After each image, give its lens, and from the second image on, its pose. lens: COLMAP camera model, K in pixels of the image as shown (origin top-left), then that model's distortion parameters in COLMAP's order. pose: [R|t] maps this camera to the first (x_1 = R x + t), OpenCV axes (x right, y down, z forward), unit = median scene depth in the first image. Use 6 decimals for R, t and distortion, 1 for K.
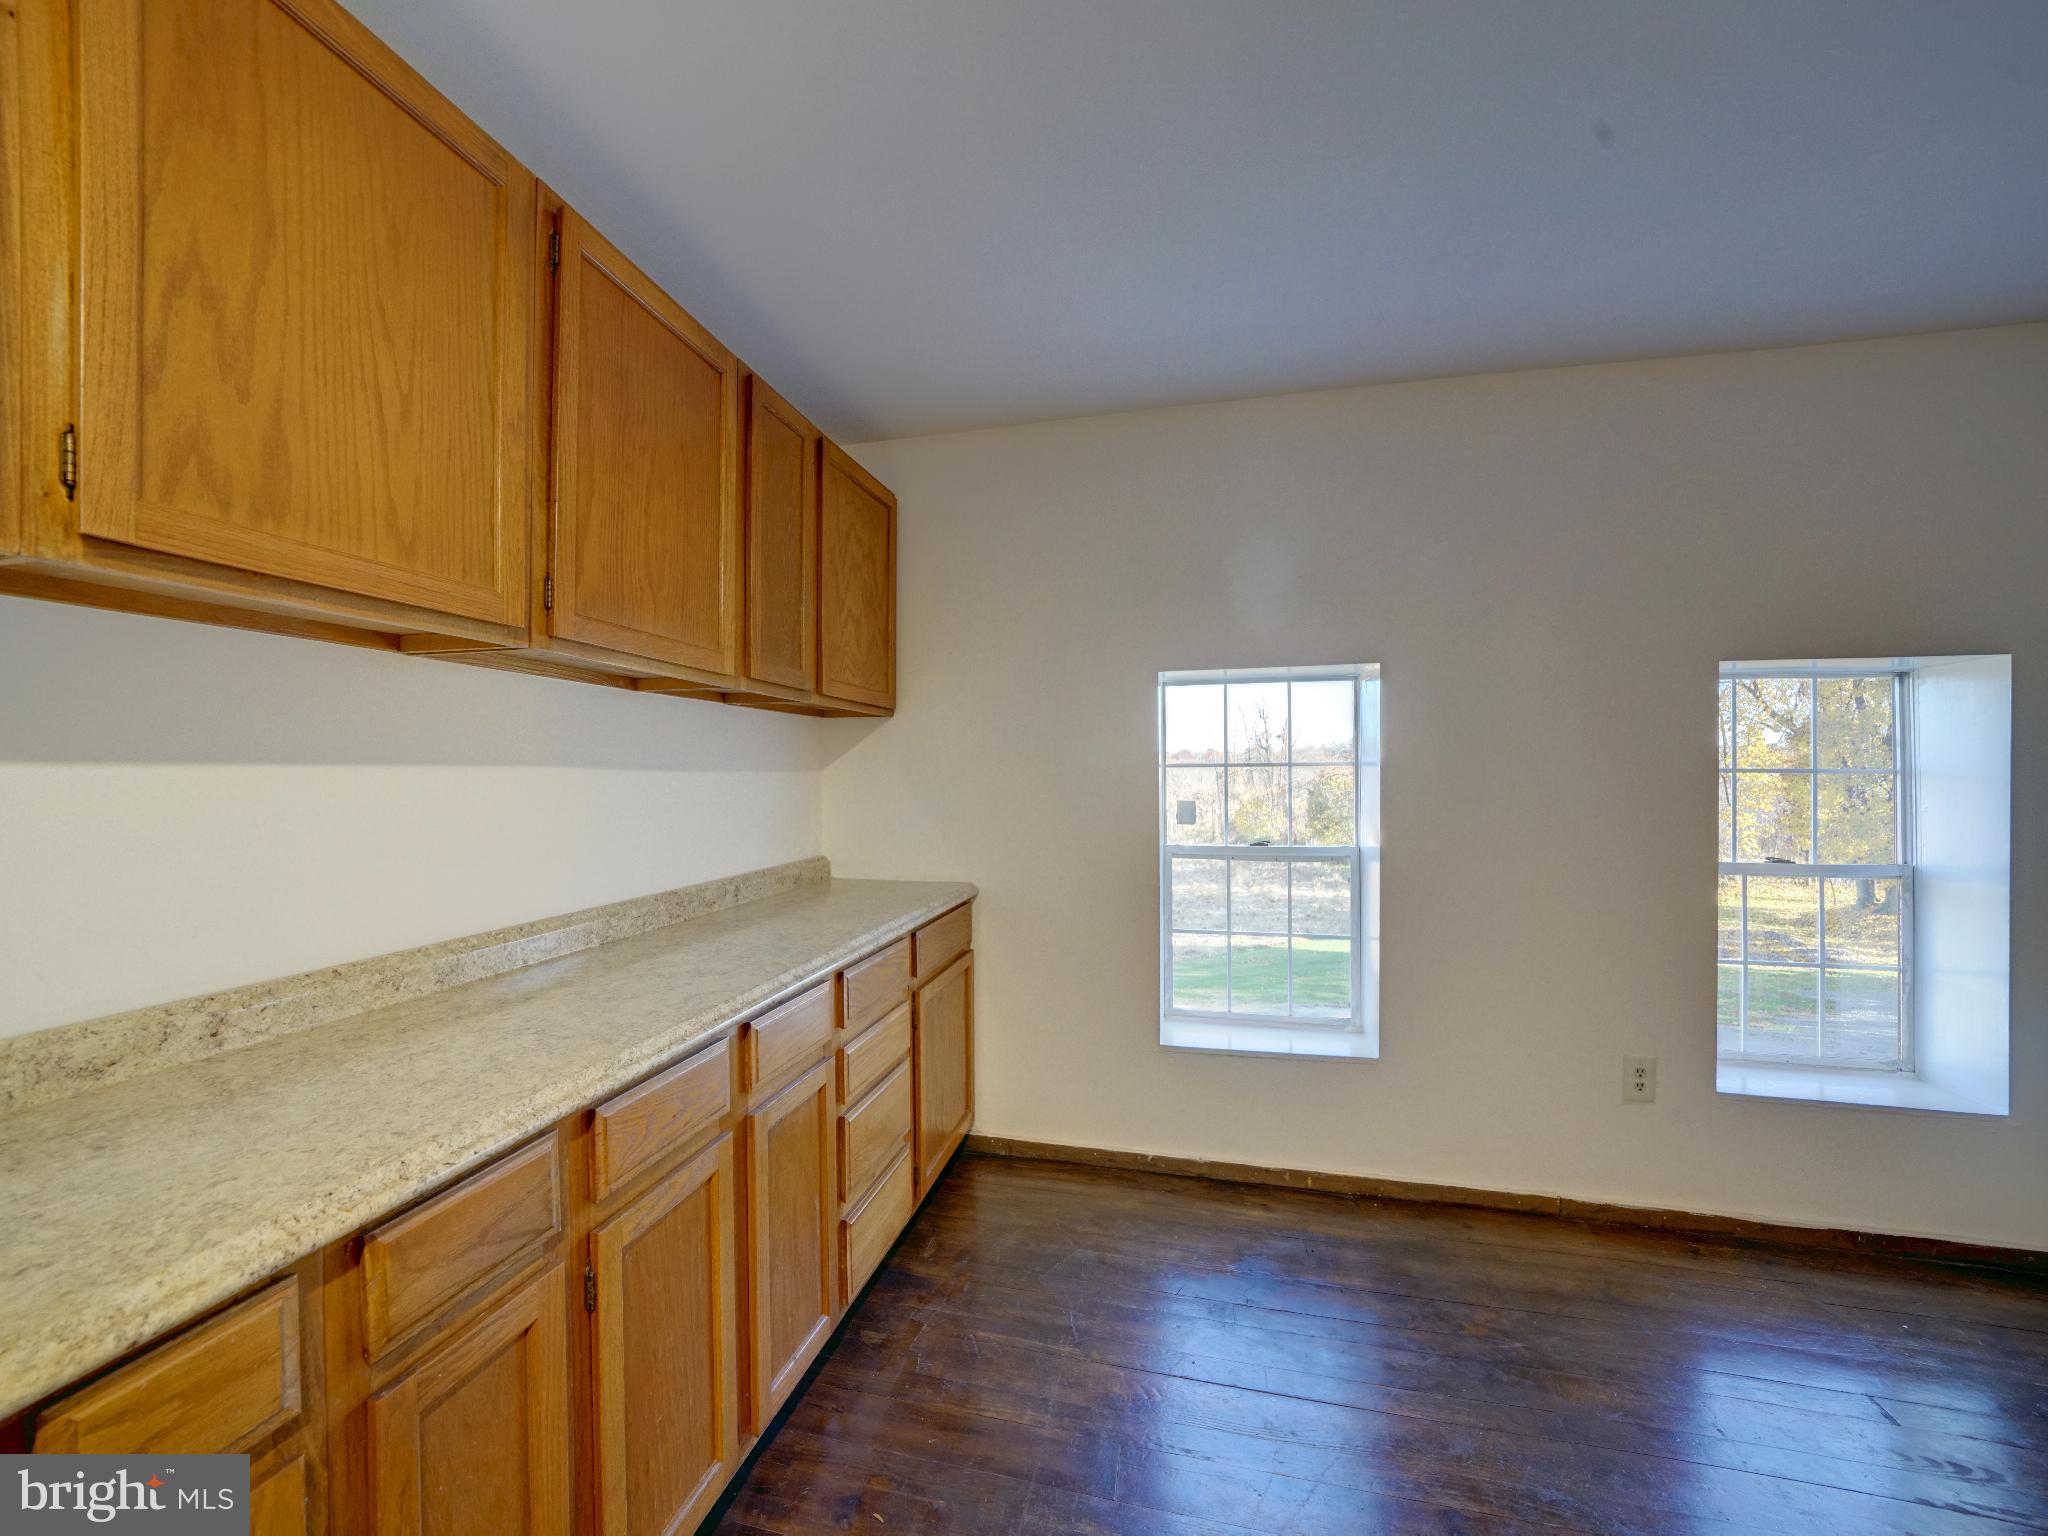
lens RADIAL K [[743.8, 0, 1021.4], [0, 743.8, 774.8], [0, 0, 1]] dist [-0.013318, 0.000594]
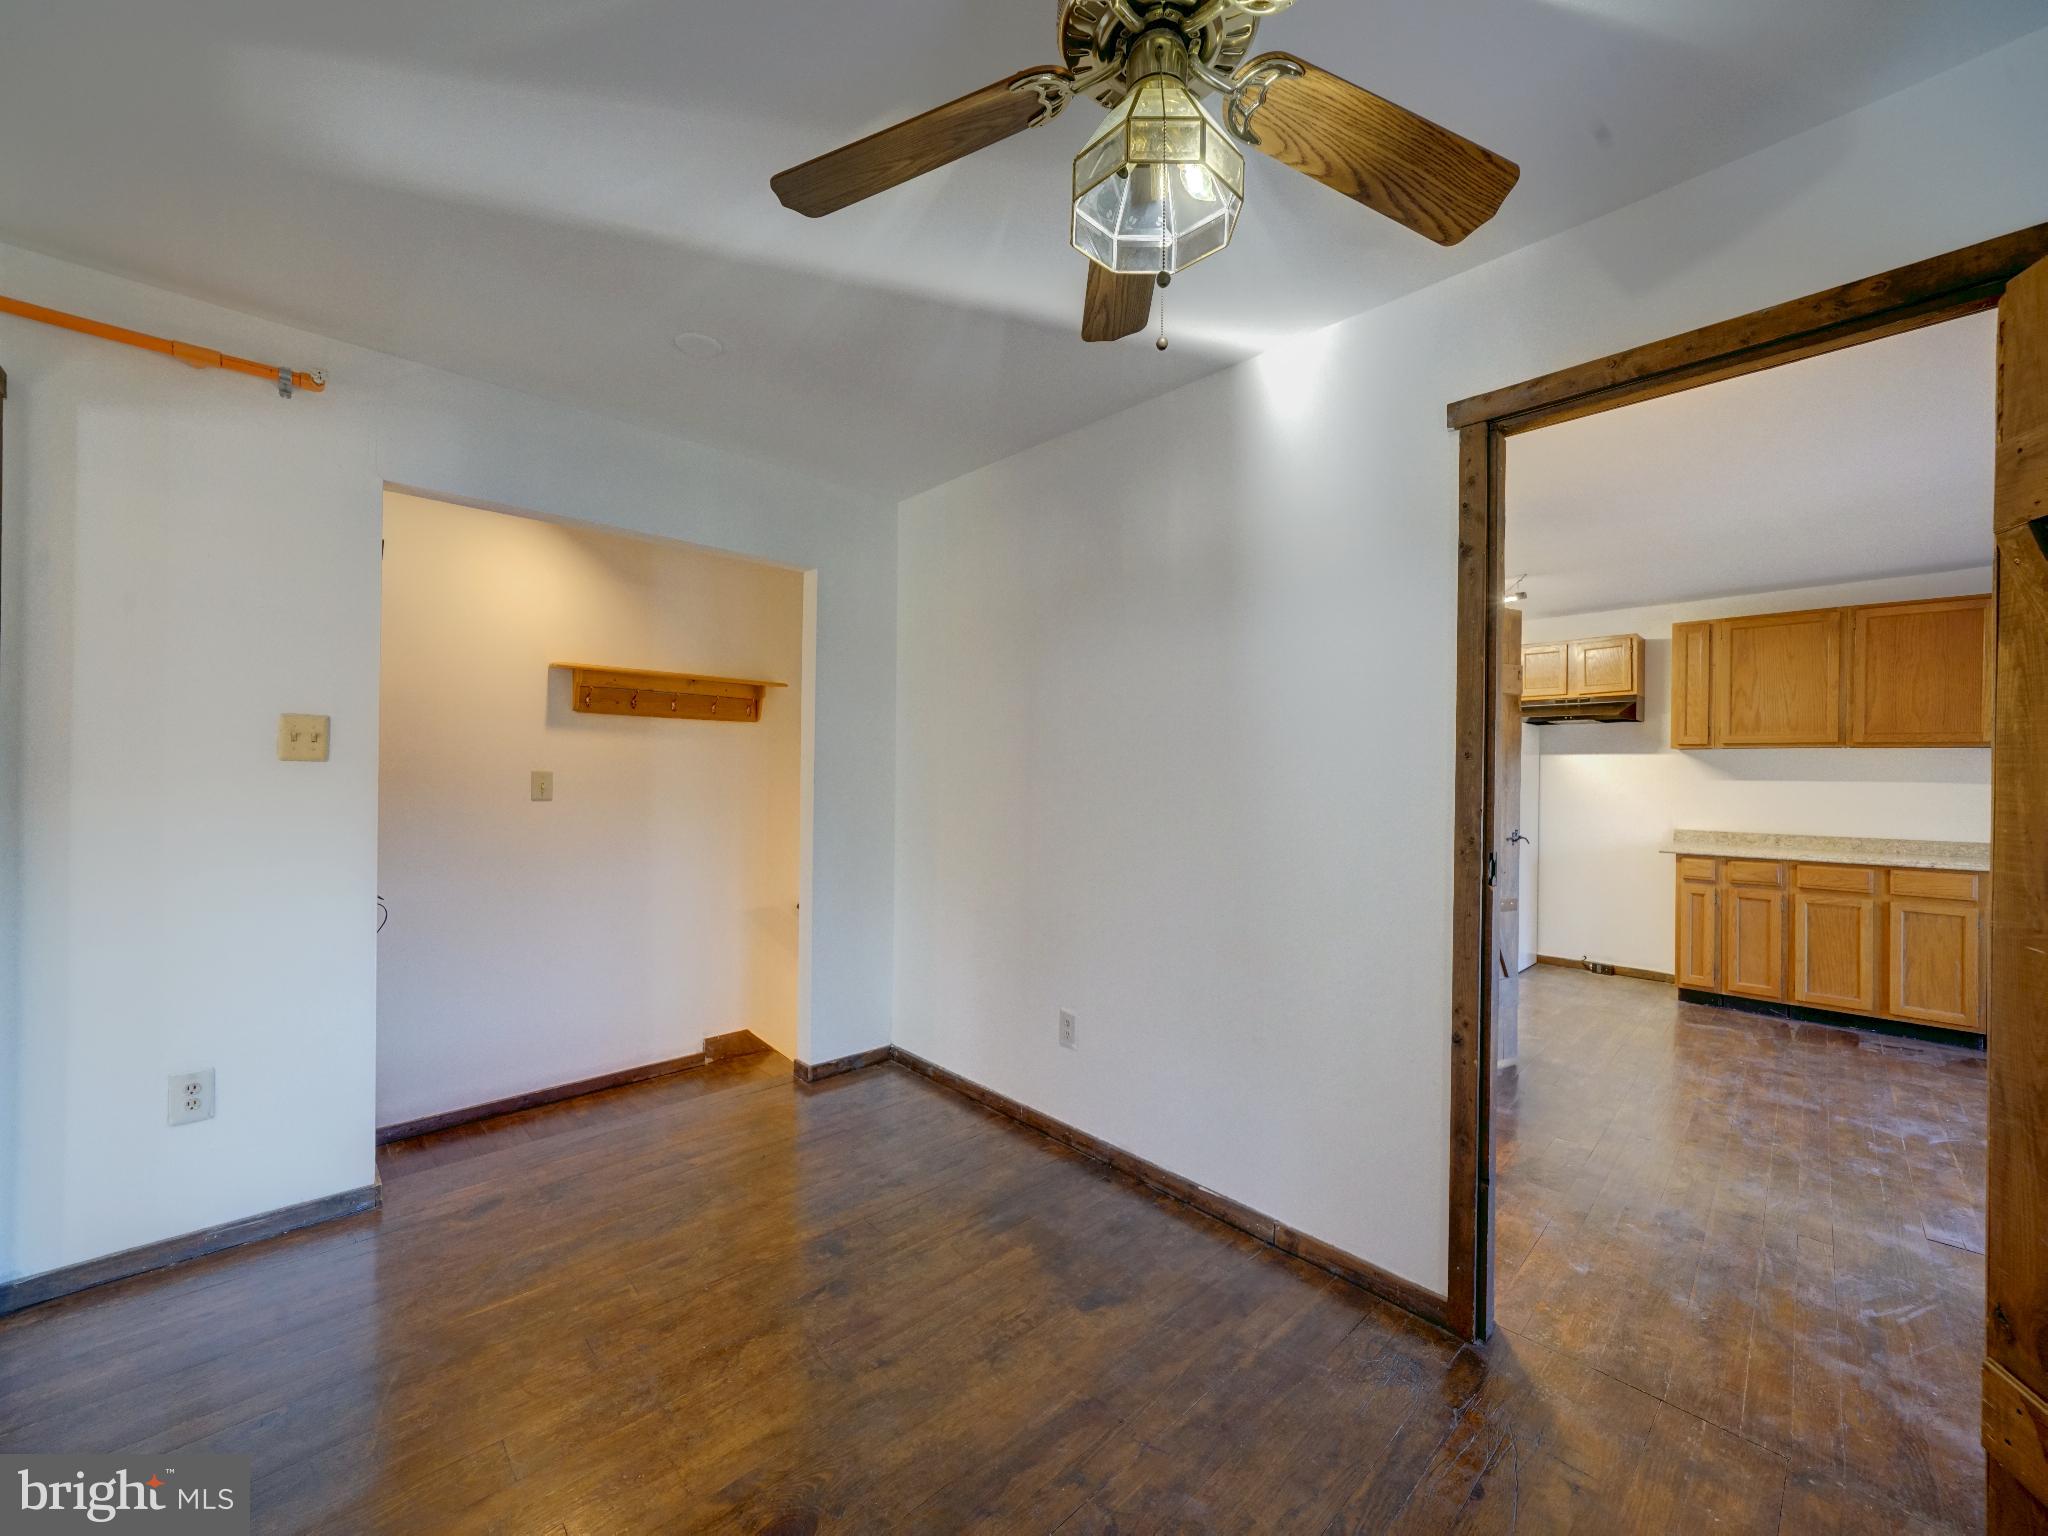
lens RADIAL K [[801.2, 0, 1010.8], [0, 801.2, 772.3], [0, 0, 1]] dist [-0.001775, 0.000196]
pose [[-0.537544, -0.003714, -0.843227, 2.815117], [-0.011190, 0.999934, 0.002729, -0.013625], [0.843161, 0.010903, -0.537550, -0.158564]]
